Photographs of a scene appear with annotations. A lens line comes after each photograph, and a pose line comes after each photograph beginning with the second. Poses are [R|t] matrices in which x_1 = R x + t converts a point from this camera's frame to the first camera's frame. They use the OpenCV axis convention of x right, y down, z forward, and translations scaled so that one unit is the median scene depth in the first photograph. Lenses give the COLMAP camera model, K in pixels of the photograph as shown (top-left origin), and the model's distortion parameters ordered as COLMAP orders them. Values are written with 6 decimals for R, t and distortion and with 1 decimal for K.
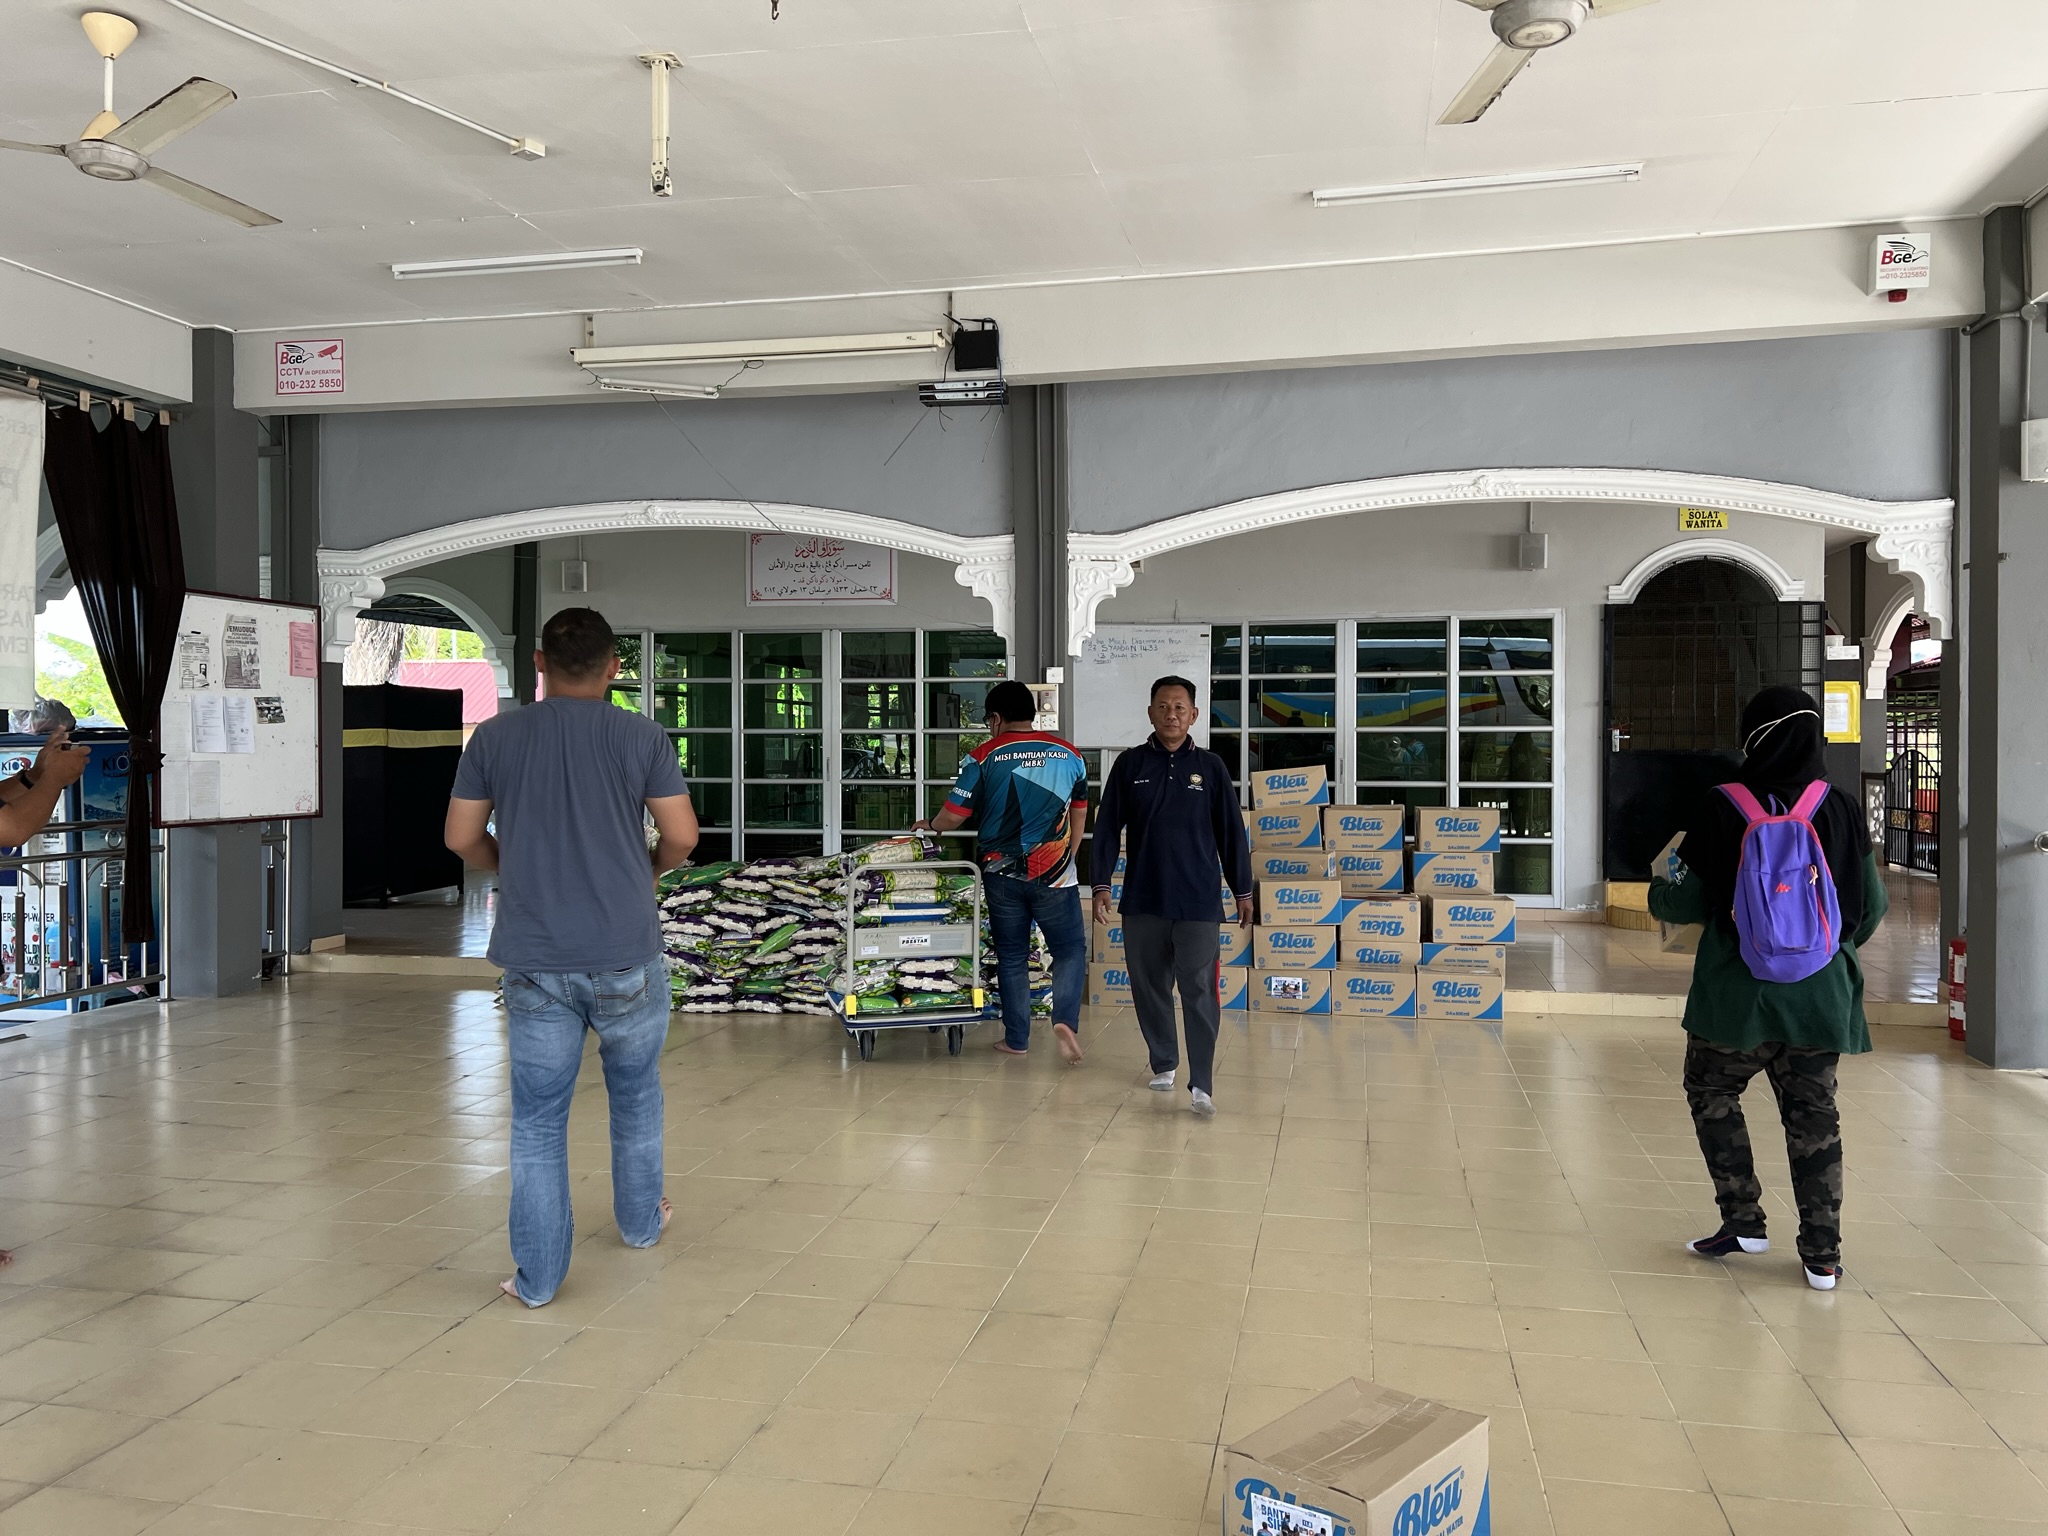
lens RADIAL K [[1563.2, 0, 1024.0], [0, 1563.2, 768.0], [0, 0, 1]] dist [0.032602, -0.004004]
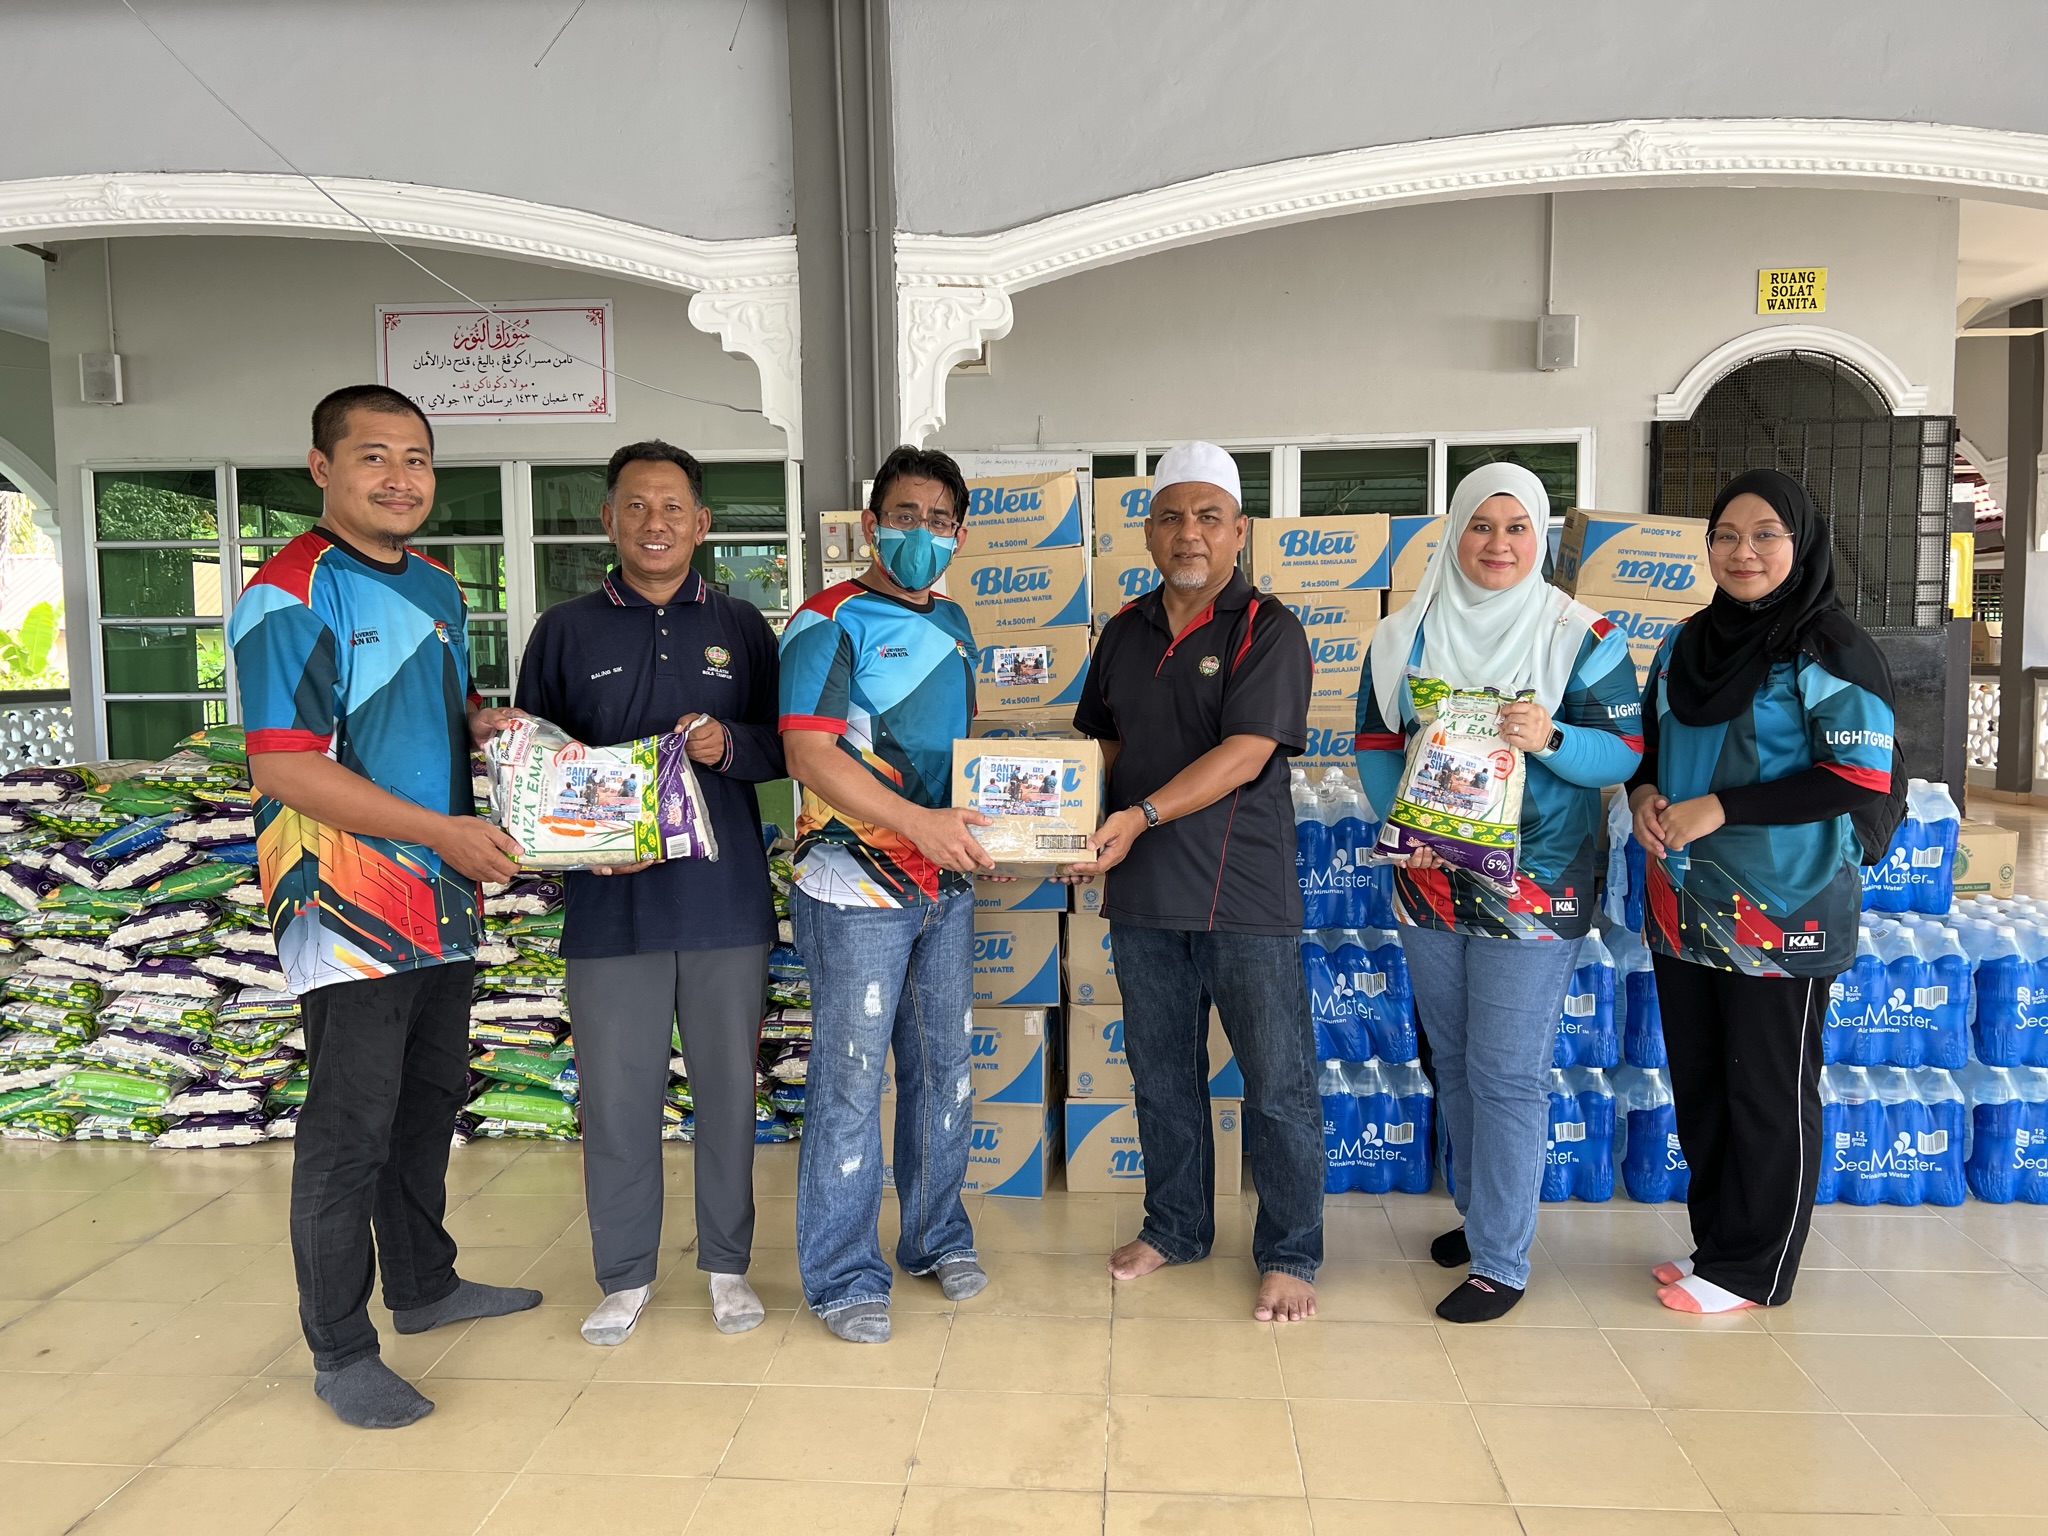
lens RADIAL K [[1563.2, 0, 1024.0], [0, 1563.2, 768.0], [0, 0, 1]] dist [0.032602, -0.004004]
pose [[0.990244, -0.021270, 0.137709, -0.007351], [0.013070, 0.998102, 0.060173, 0.004817], [-0.138727, -0.057786, 0.988643, 0.456563]]
